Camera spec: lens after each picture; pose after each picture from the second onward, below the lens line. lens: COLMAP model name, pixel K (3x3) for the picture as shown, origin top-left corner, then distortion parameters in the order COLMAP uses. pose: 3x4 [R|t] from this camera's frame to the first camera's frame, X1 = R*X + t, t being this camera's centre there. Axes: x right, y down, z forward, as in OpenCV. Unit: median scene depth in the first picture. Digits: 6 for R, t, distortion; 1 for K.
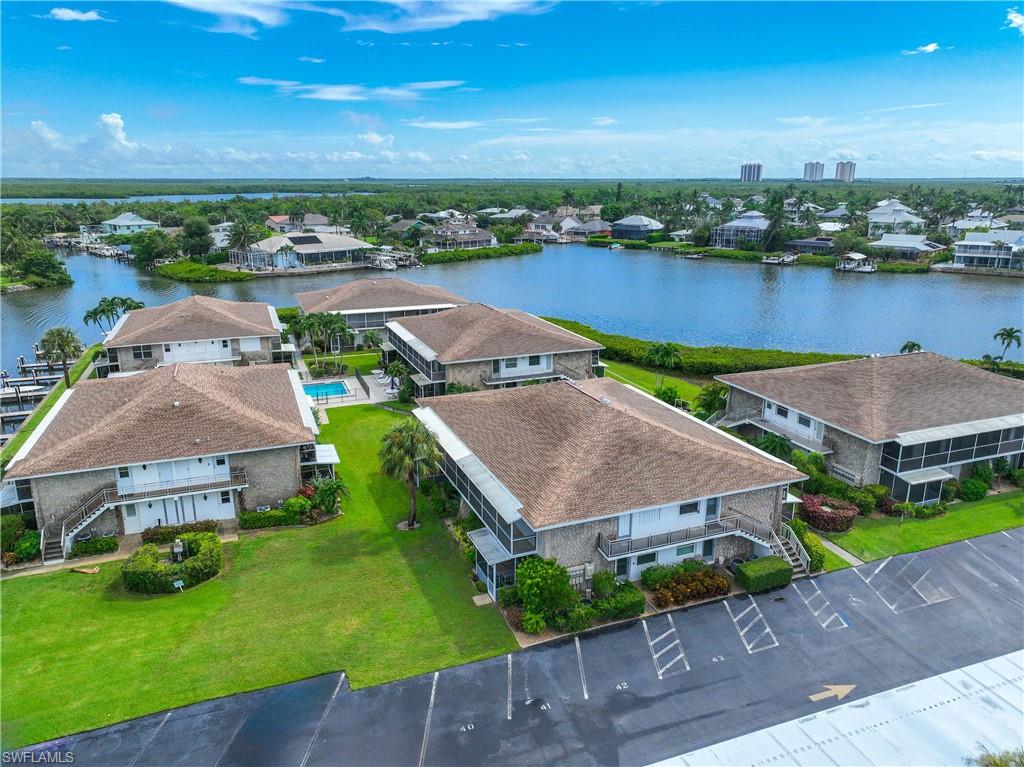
lens RADIAL K [[718.0, 0, 516.2], [0, 718.0, 381.7], [0, 0, 1]] dist [-0.005661, 0.029180]
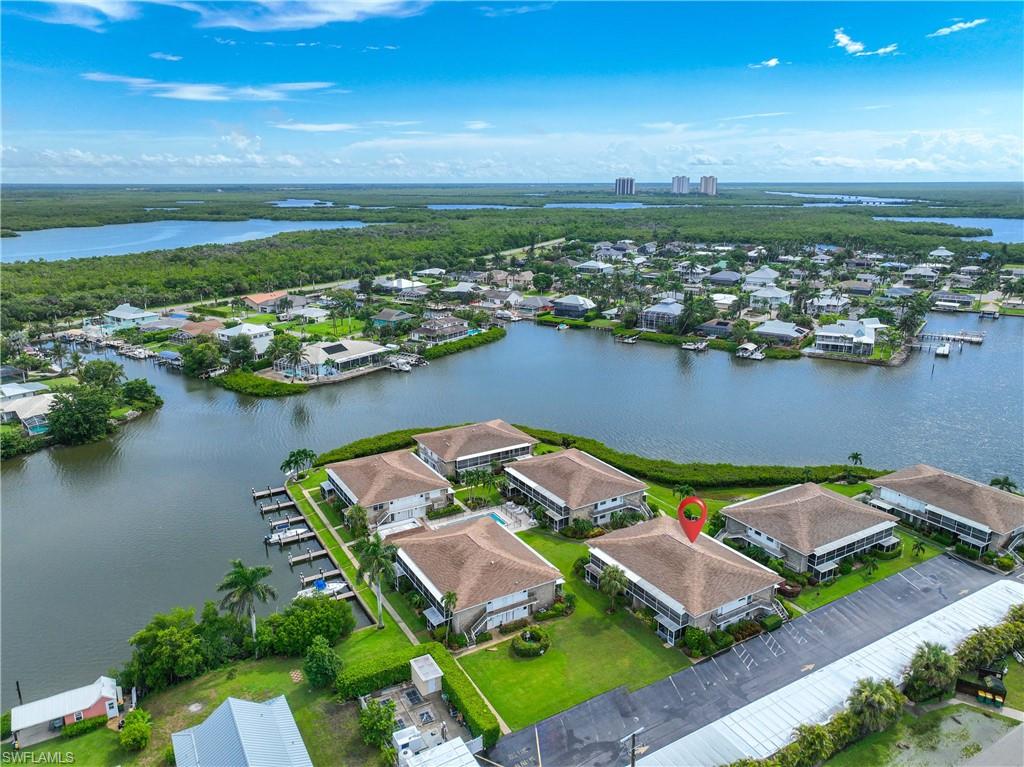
lens RADIAL K [[718.0, 0, 516.2], [0, 718.0, 381.7], [0, 0, 1]] dist [-0.005661, 0.029180]
pose [[0.986231, -0.043773, 0.159478, -0.637270], [0.044601, 0.999004, -0.001614, -0.430880], [-0.159248, 0.008704, 0.987200, -0.942912]]
